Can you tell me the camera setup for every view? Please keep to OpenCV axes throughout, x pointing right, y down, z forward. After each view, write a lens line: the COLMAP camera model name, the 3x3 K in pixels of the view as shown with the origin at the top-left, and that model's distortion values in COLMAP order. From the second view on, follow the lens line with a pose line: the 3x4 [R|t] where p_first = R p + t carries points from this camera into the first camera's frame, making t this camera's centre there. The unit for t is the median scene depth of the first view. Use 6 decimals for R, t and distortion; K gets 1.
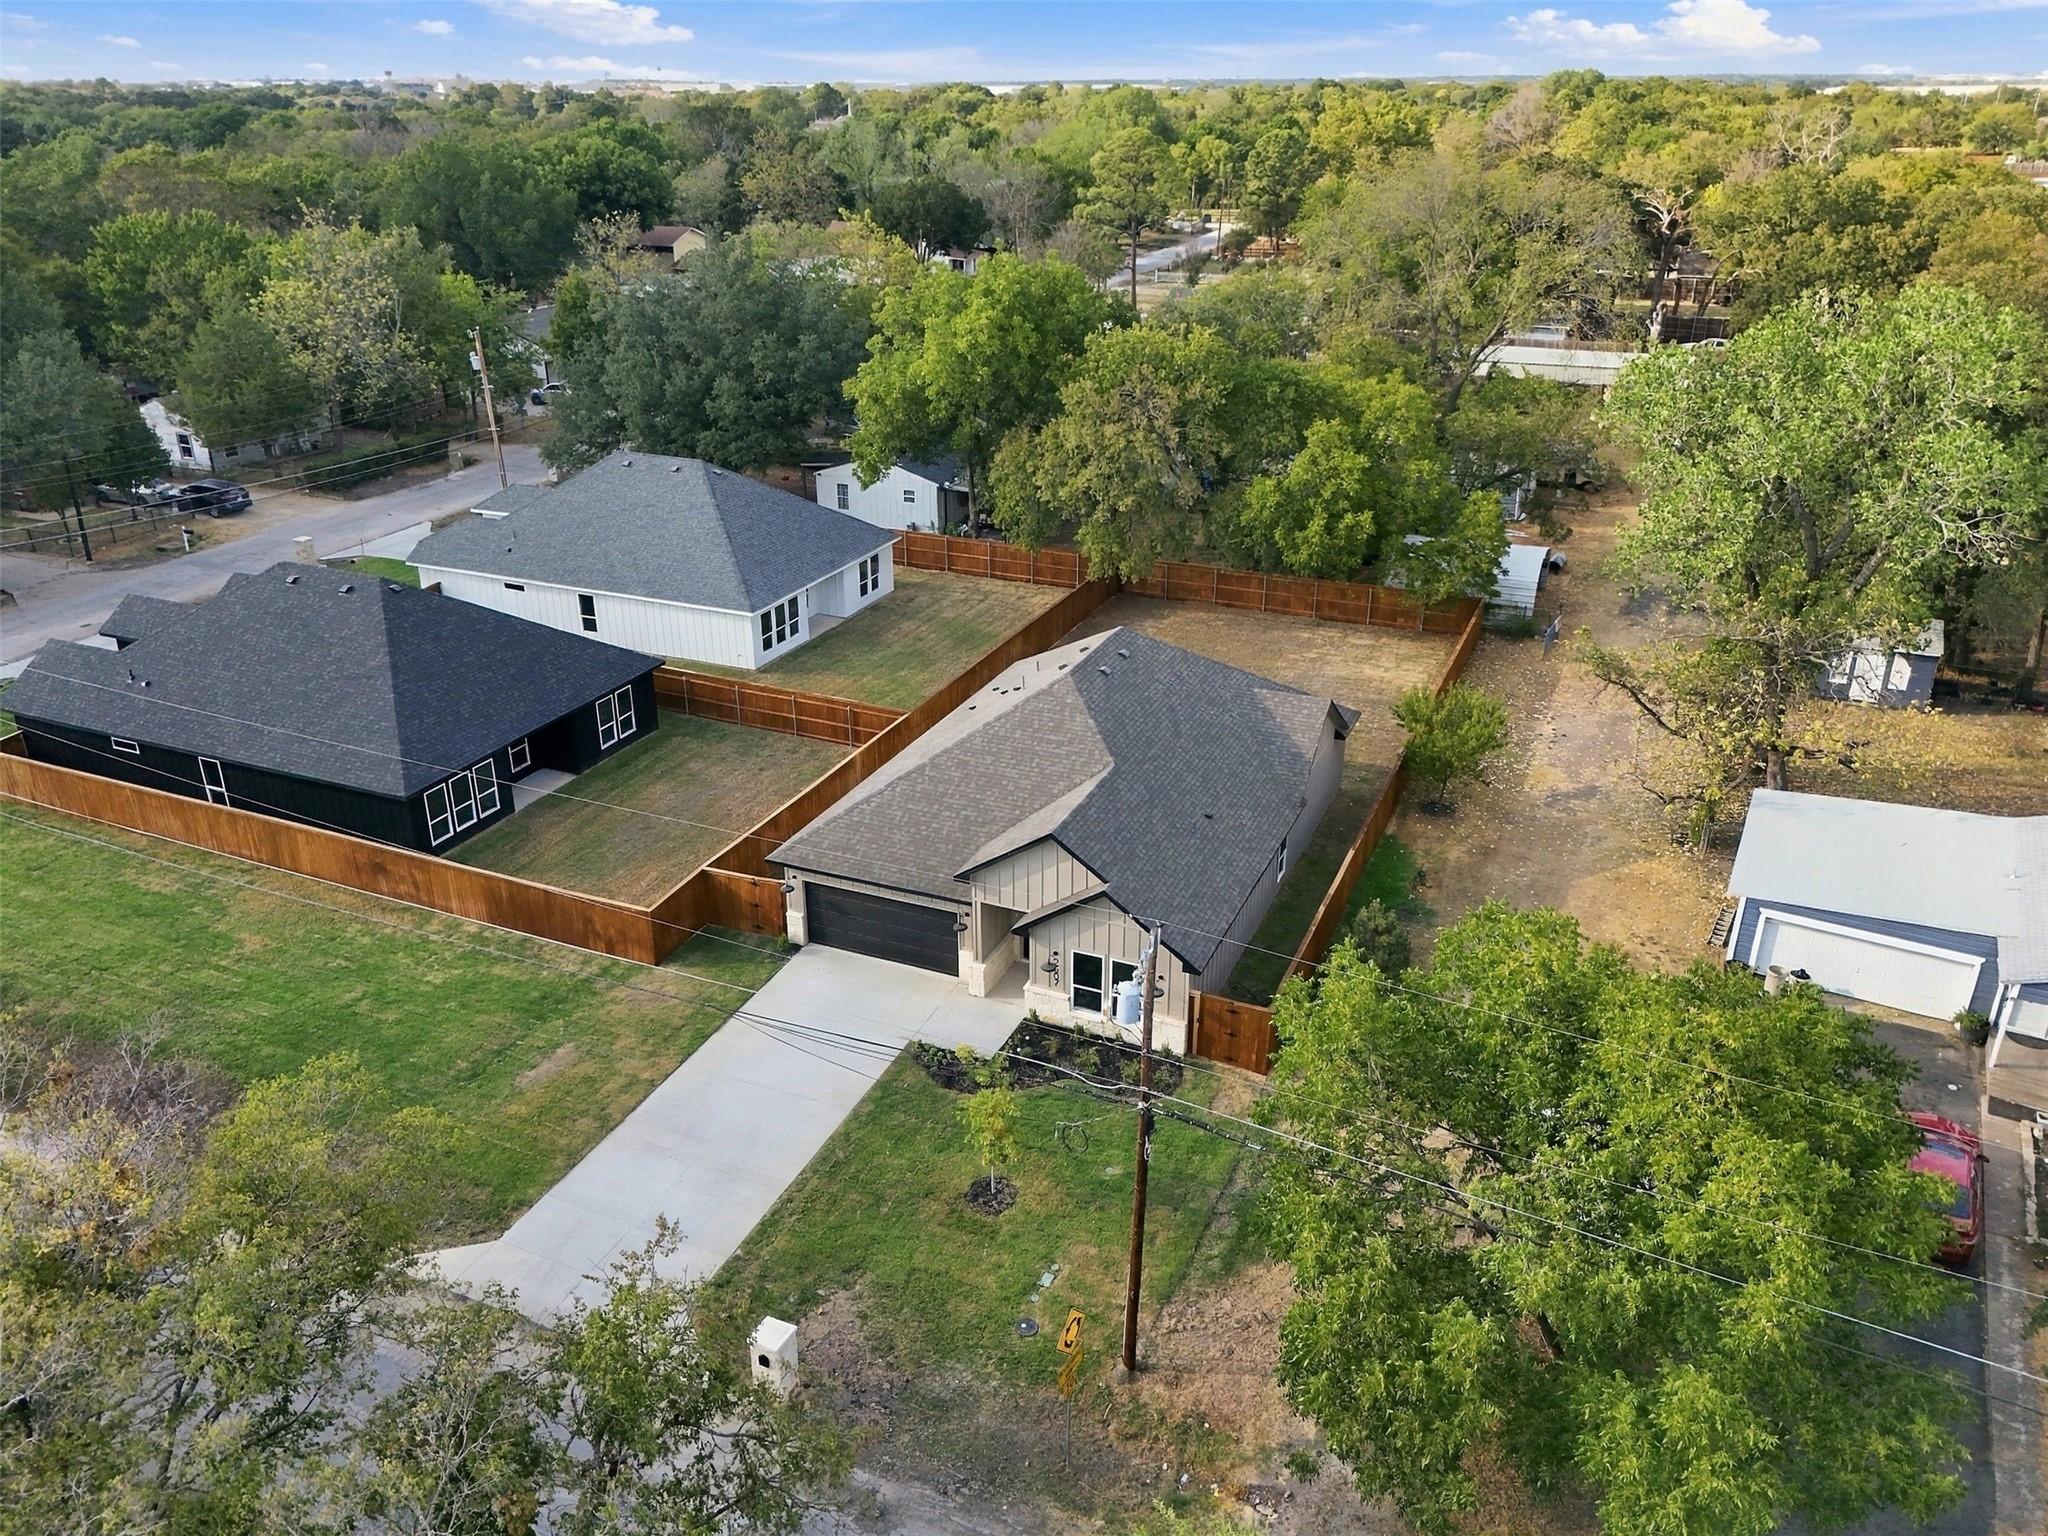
lens RADIAL K [[1501.6, 0, 1012.7], [0, 1501.6, 767.9], [0, 0, 1]] dist [0.072716, -0.075527]
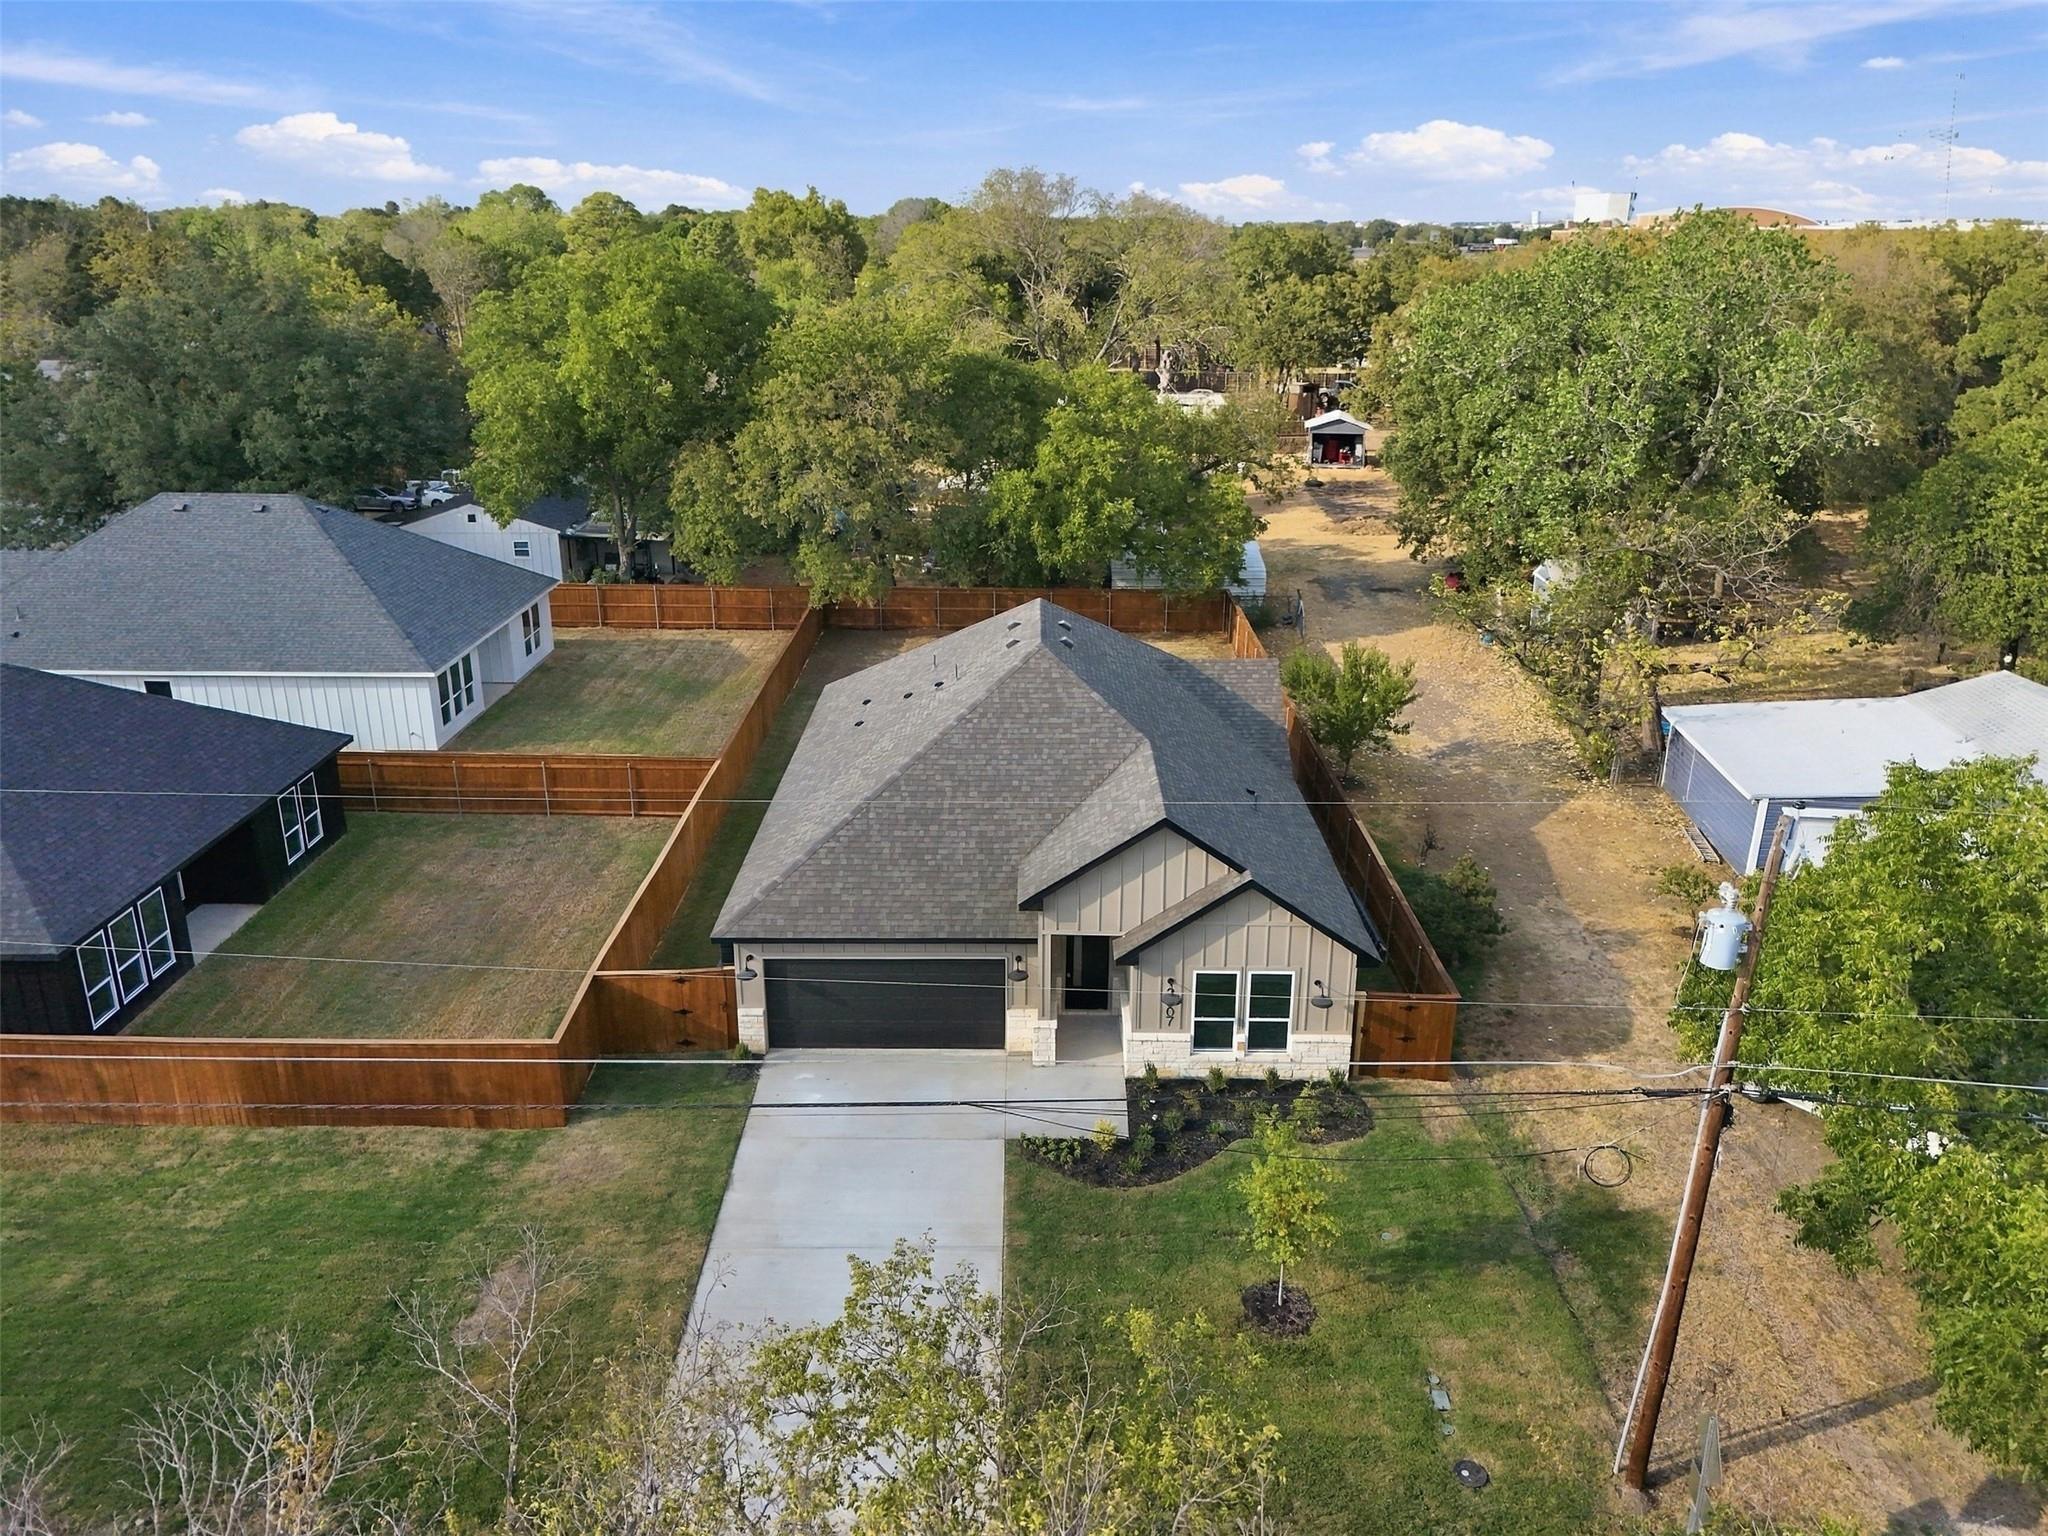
lens RADIAL K [[1501.6, 0, 1012.7], [0, 1501.6, 767.9], [0, 0, 1]] dist [0.072716, -0.075527]
pose [[0.919088, -0.126295, 0.373265, -0.234774], [0.154827, 0.986807, -0.047340, 0.030406], [-0.362362, 0.101302, 0.926516, 0.234359]]
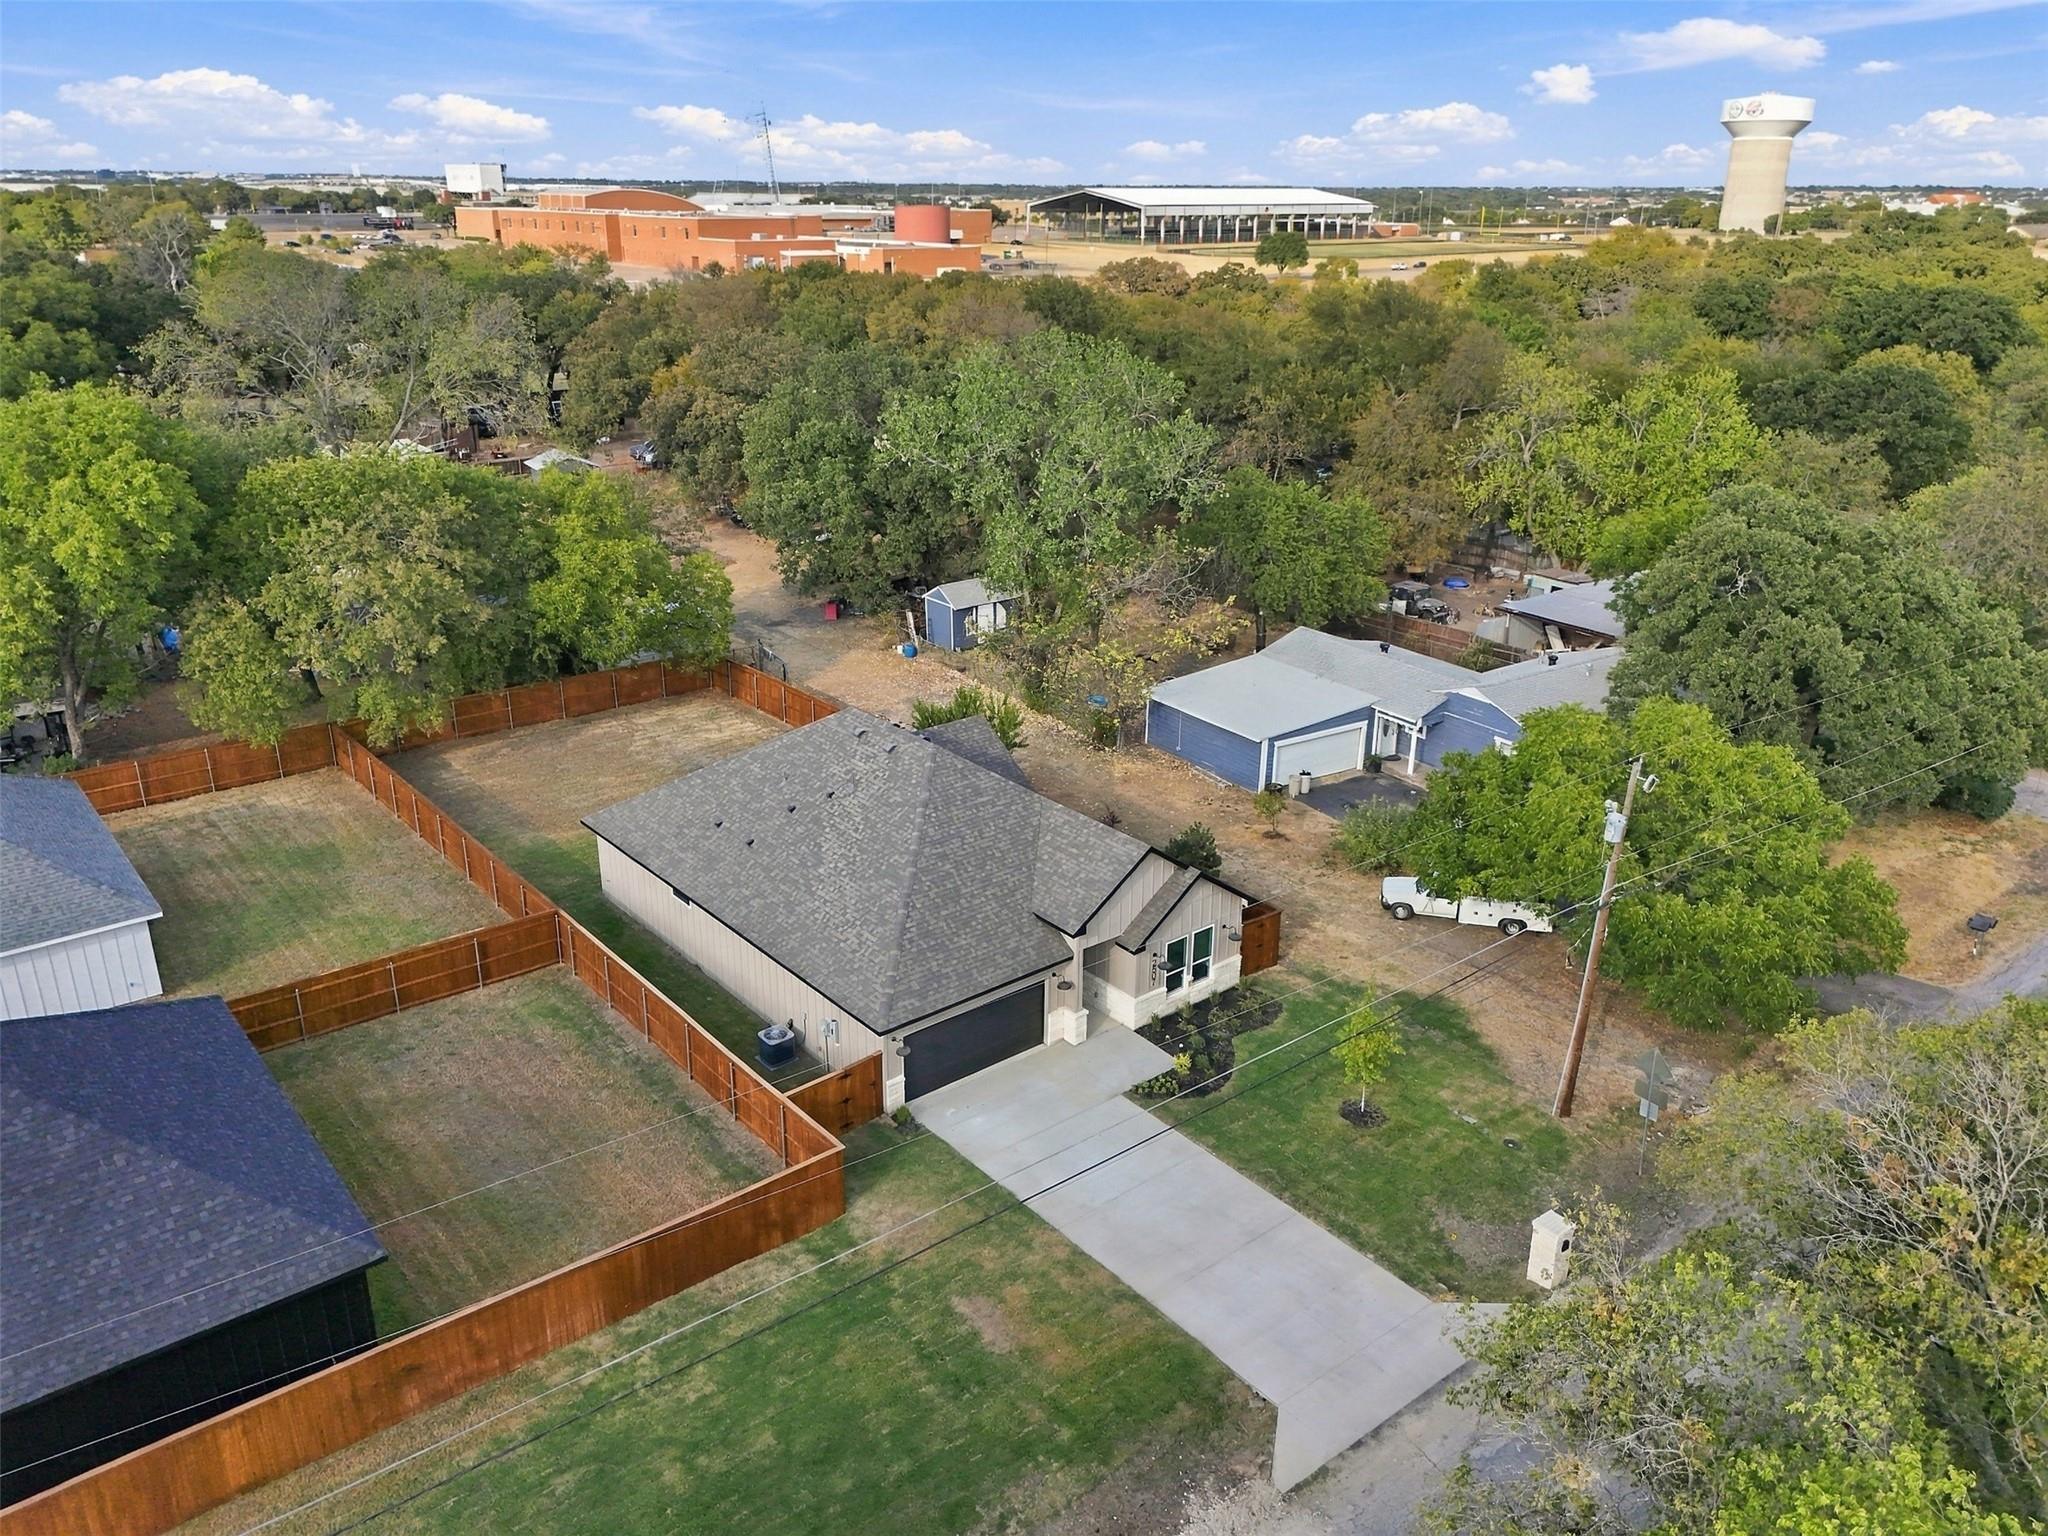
lens RADIAL K [[1501.6, 0, 1012.7], [0, 1501.6, 767.9], [0, 0, 1]] dist [0.072716, -0.075527]
pose [[0.453207, -0.311823, 0.835086, -0.672256], [0.356936, 0.921920, 0.150536, -0.154796], [-0.816823, 0.229849, 0.529122, 0.348989]]
